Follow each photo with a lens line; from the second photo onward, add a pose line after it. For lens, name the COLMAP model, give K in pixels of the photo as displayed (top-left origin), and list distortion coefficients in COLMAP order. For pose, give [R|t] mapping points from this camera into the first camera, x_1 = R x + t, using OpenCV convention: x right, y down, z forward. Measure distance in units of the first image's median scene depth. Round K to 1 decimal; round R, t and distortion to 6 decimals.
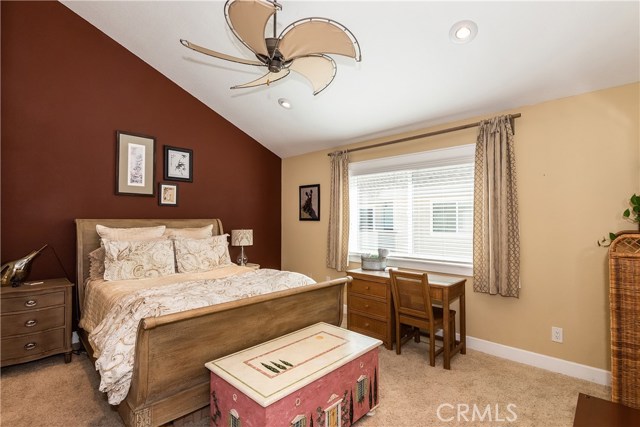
lens RADIAL K [[310.0, 0, 321.8], [0, 310.0, 216.0], [0, 0, 1]] dist [0.010371, -0.002592]
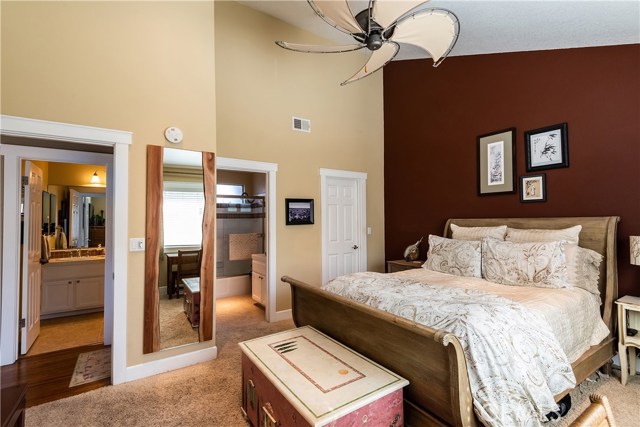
lens RADIAL K [[295.2, 0, 322.1], [0, 295.2, 212.2], [0, 0, 1]] dist [0.004292, -0.000778]
pose [[-0.234361, -0.028212, -0.971740, 0.443920], [0.018571, 0.999266, -0.033490, 0.011552], [0.971972, -0.025895, -0.233666, 0.687809]]
